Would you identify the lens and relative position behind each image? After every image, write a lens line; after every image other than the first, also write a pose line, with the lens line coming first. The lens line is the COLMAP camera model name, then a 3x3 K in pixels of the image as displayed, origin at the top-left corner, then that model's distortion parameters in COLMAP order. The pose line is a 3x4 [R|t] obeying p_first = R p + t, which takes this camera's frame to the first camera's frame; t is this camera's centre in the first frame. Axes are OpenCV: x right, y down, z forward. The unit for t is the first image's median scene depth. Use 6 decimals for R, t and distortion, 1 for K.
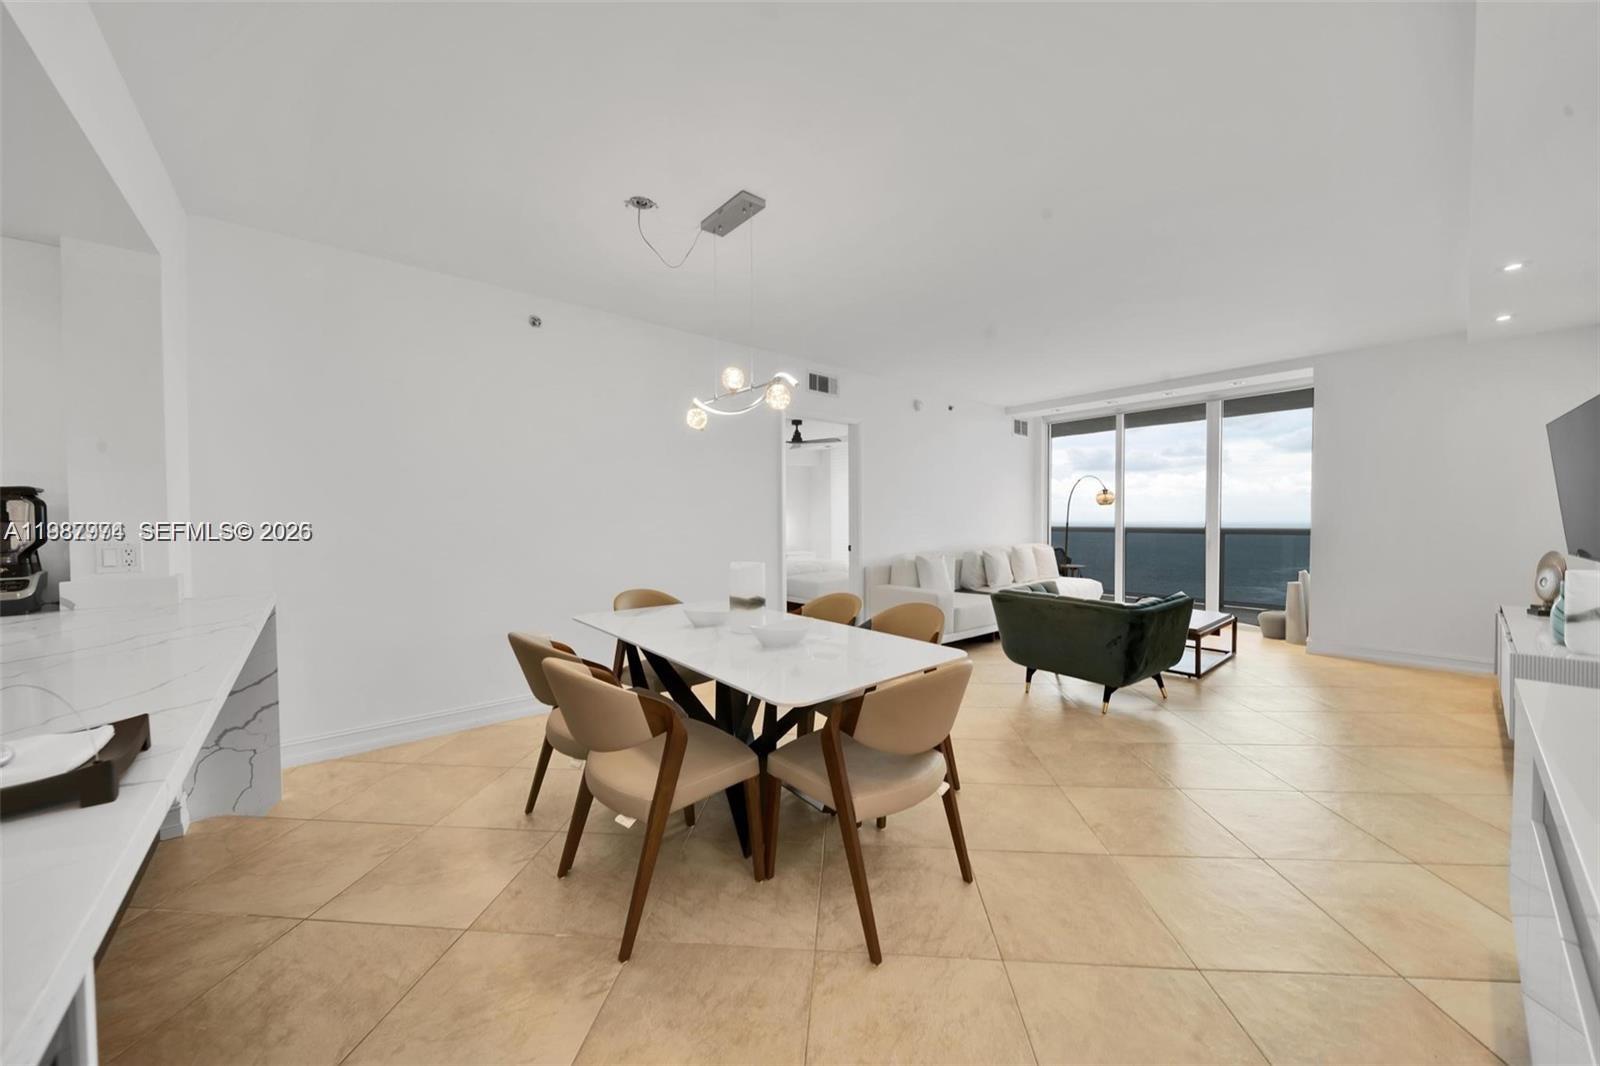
lens RADIAL K [[561.6, 0, 811.0], [0, 561.6, 530.2], [0, 0, 1]] dist [-0.000925, -0.001164]
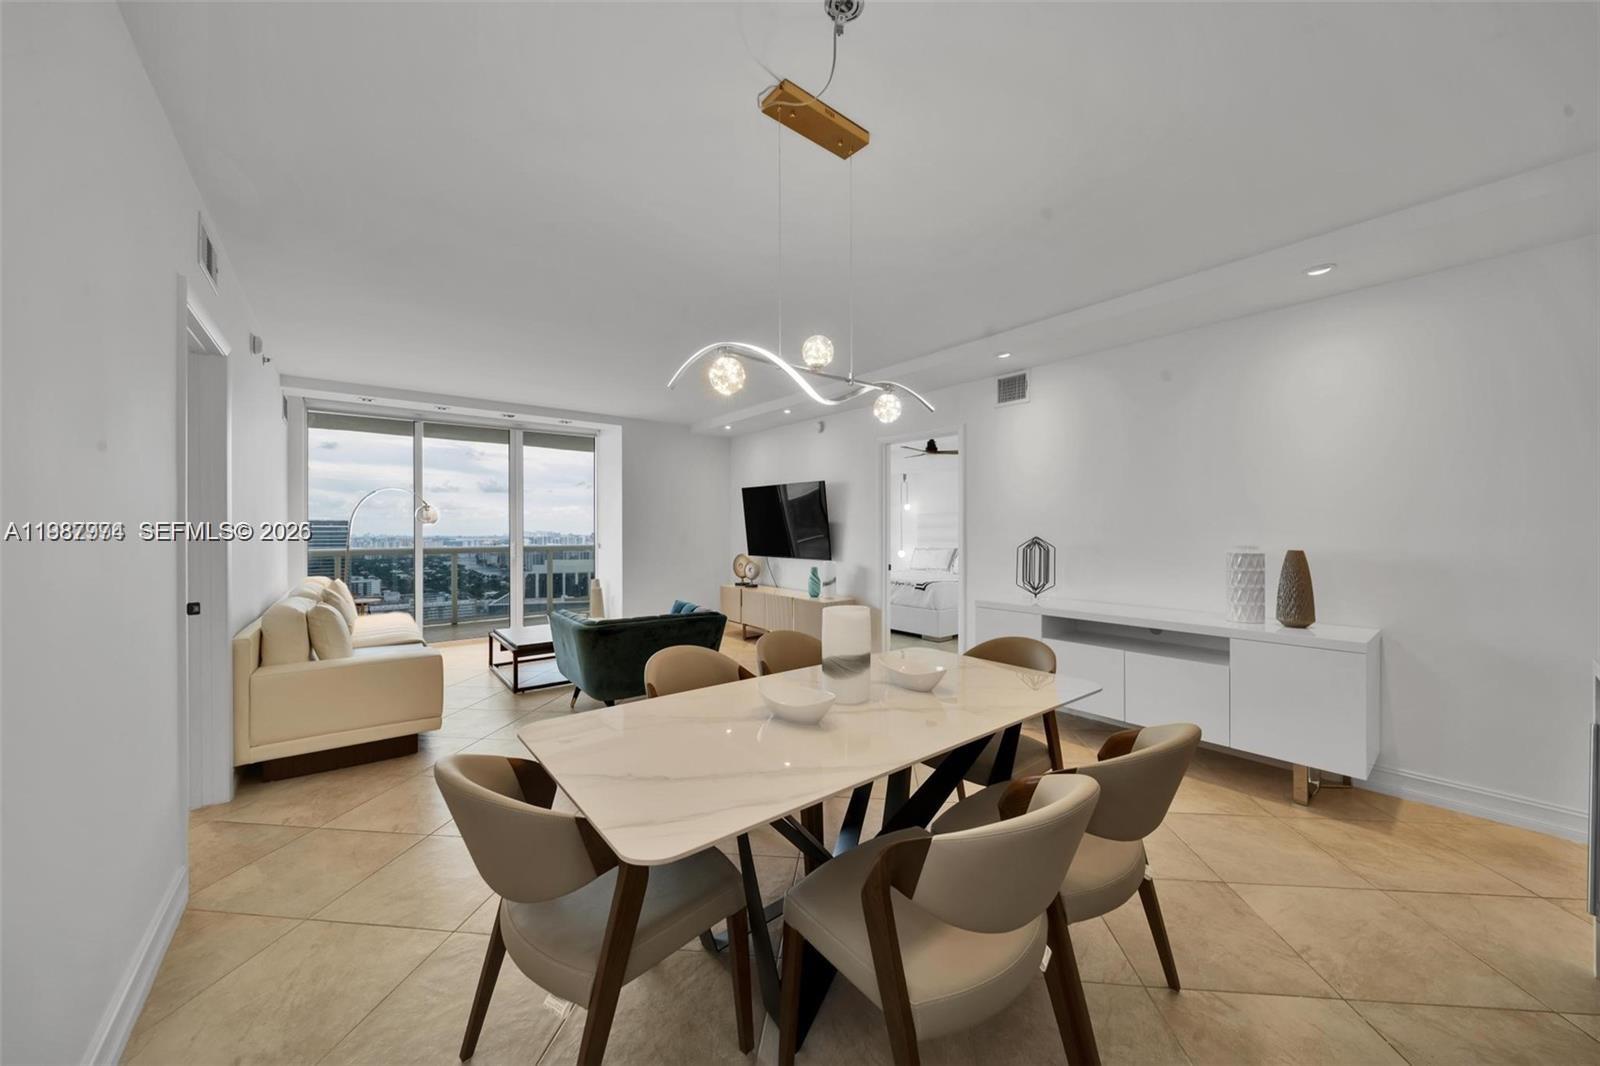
lens RADIAL K [[561.6, 0, 811.0], [0, 561.6, 530.2], [0, 0, 1]] dist [-0.000925, -0.001164]
pose [[0.026697, 0.004982, 0.999631, -0.601596], [0.023146, 0.999716, -0.005601, -0.029027], [-0.999376, 0.023287, 0.026575, 0.710385]]
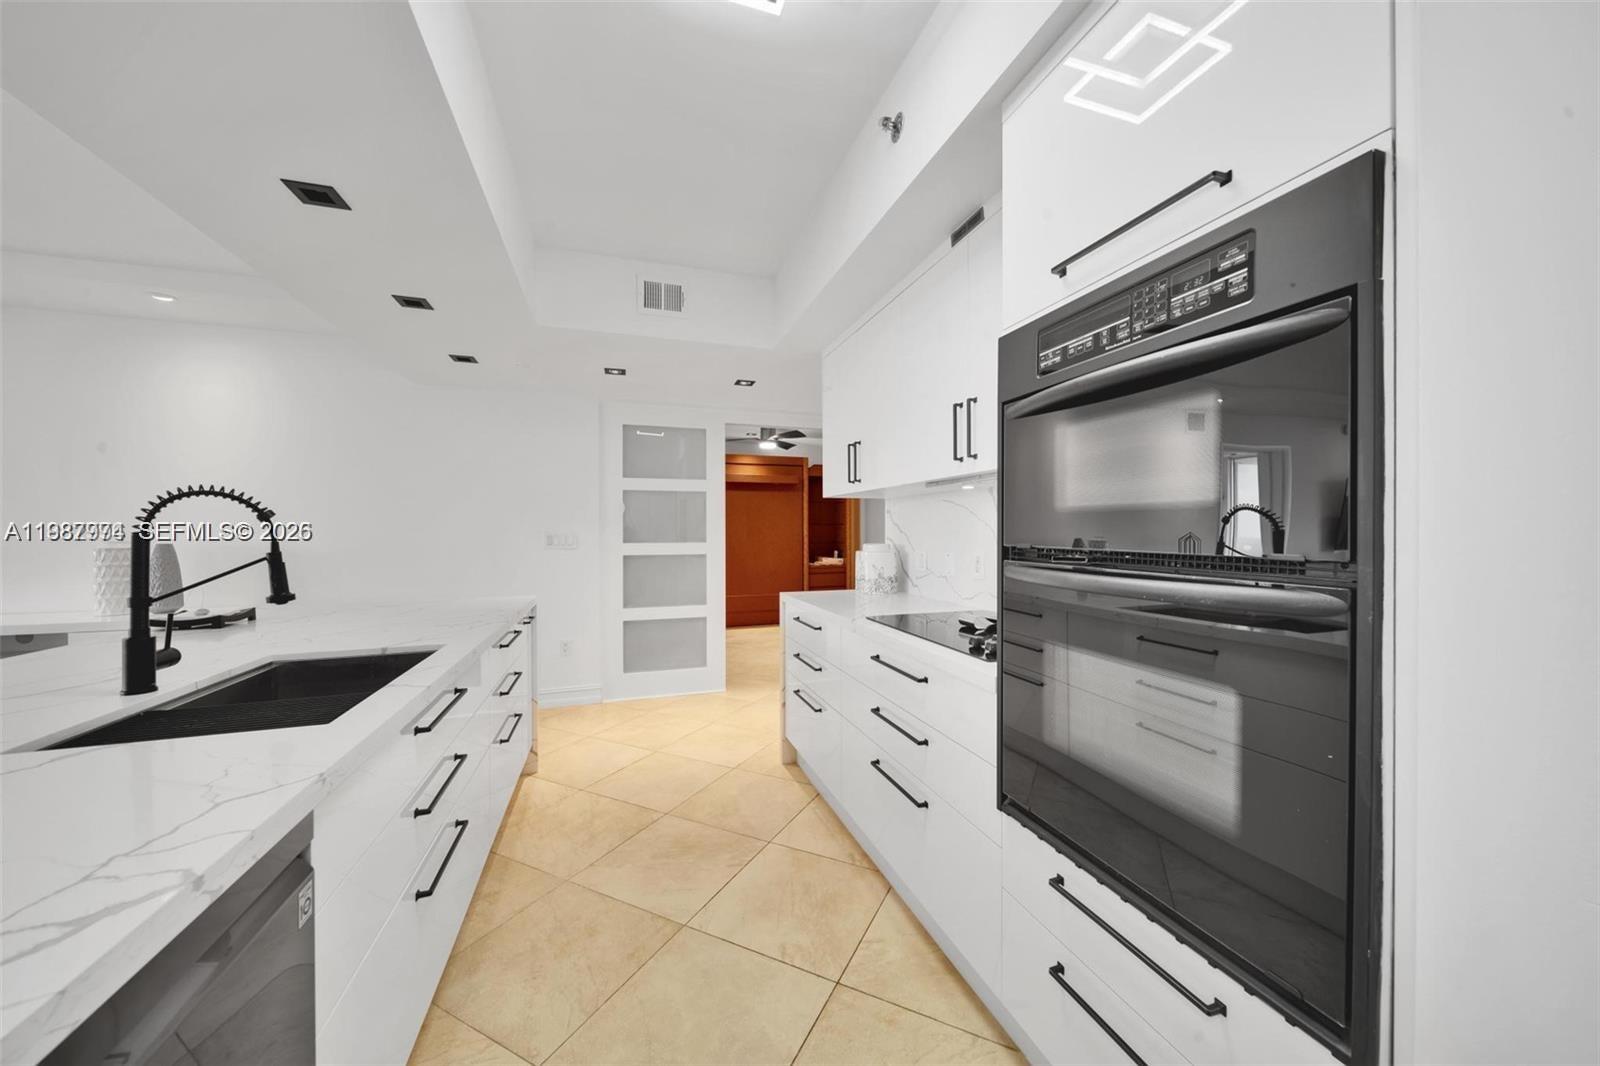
lens RADIAL K [[561.6, 0, 811.0], [0, 561.6, 530.2], [0, 0, 1]] dist [-0.000925, -0.001164]
pose [[-0.926234, 0.005708, 0.376906, -1.062249], [0.014368, 0.999693, 0.020169, -0.012751], [-0.376676, 0.024096, -0.926032, 0.476114]]
